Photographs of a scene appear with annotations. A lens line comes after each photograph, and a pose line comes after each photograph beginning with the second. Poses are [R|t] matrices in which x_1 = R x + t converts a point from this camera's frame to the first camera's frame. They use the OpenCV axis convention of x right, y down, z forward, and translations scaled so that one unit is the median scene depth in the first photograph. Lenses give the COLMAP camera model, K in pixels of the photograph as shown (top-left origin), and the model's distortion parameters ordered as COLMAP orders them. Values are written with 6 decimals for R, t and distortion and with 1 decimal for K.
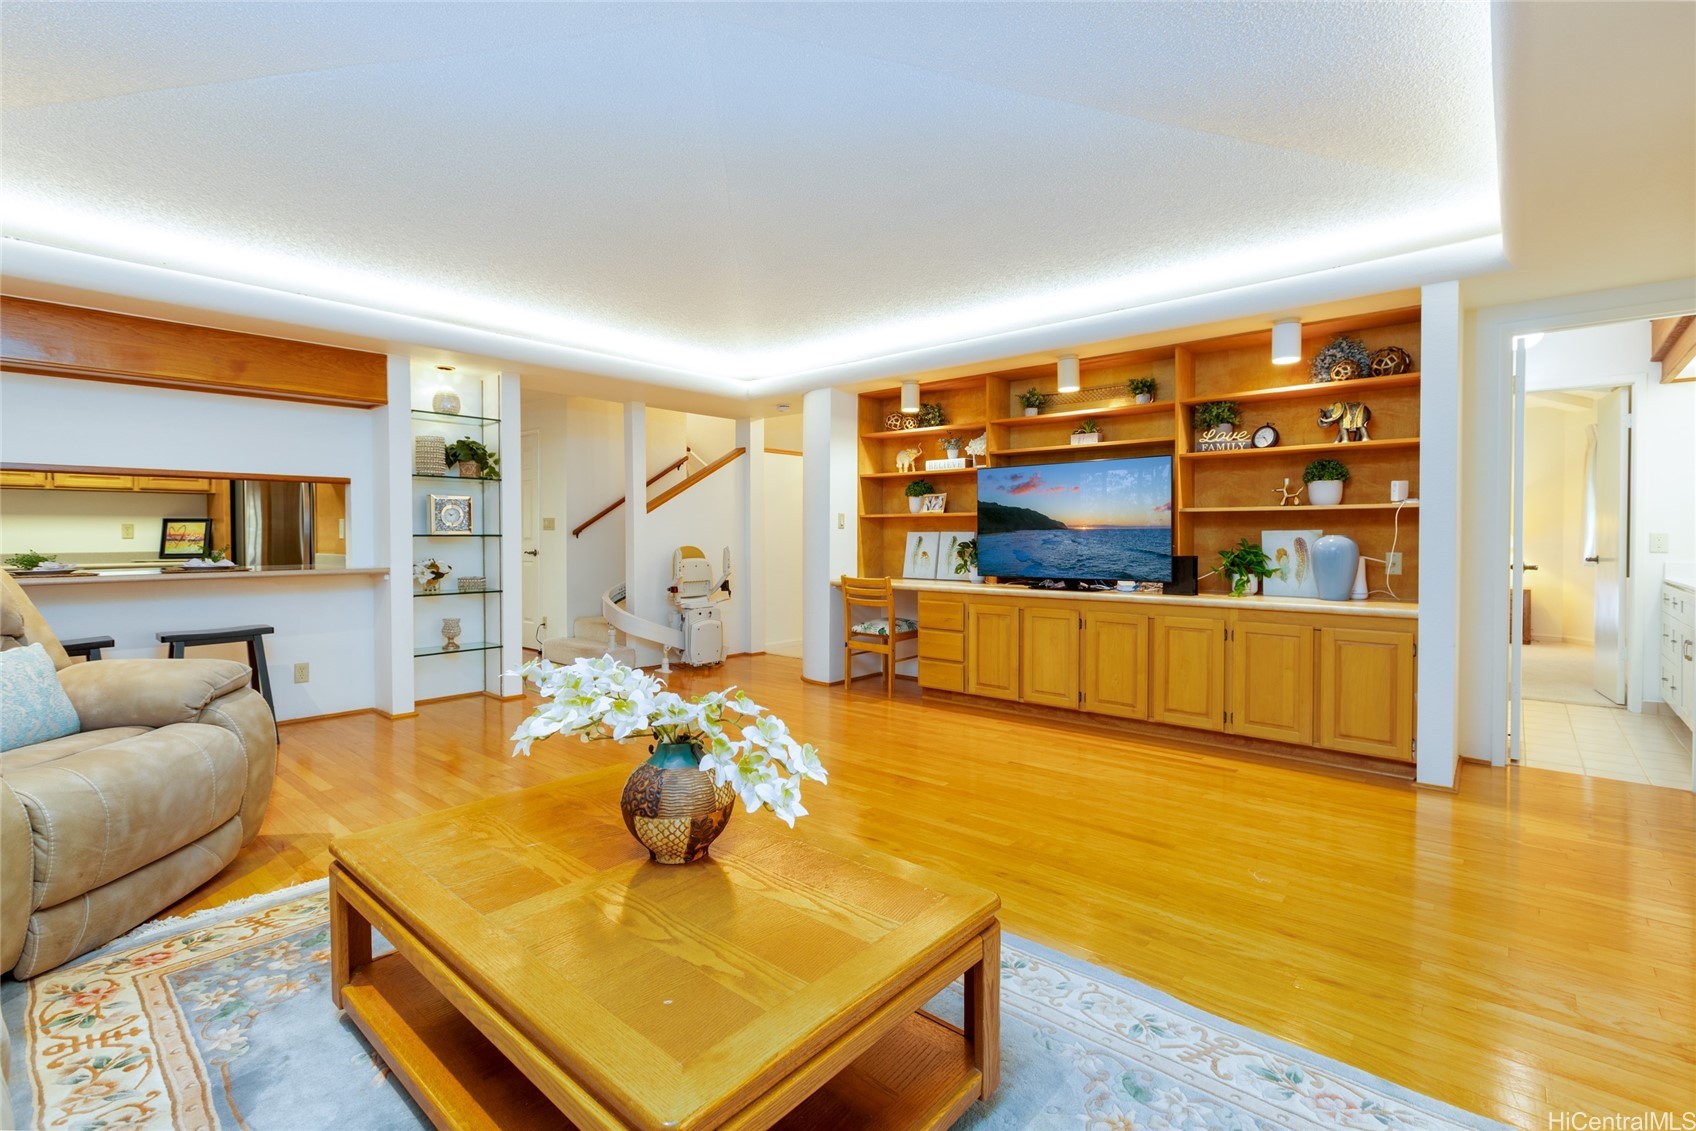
lens RADIAL K [[760.0, 0, 845.0], [0, 760.0, 547.0], [0, 0, 1]] dist [0.000291, 0.000065]
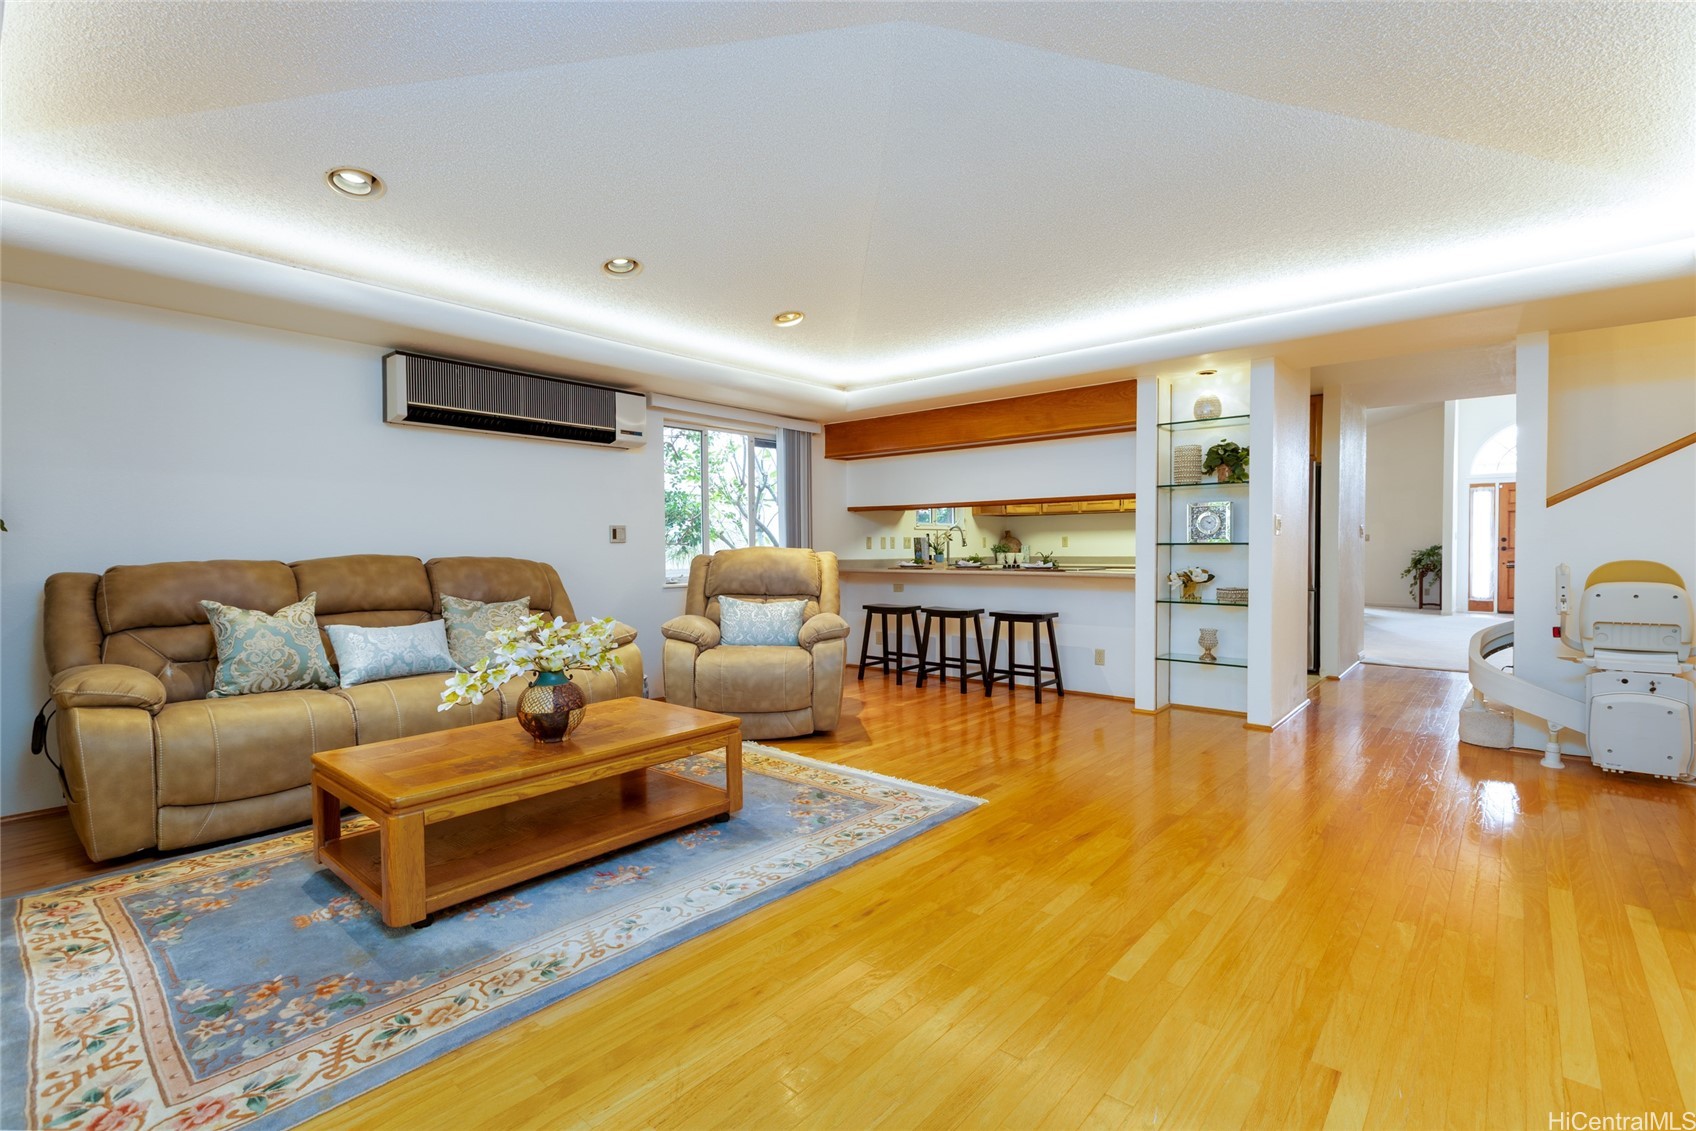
lens RADIAL K [[781.7, 0, 848.0], [0, 781.7, 565.5], [0, 0, 1]] dist [-0.001706, -0.000305]
pose [[0.008872, 0.025992, -0.999623, 0.521793], [-0.010452, 0.999610, 0.025898, -0.009170], [0.999906, 0.010218, 0.009141, 0.575079]]
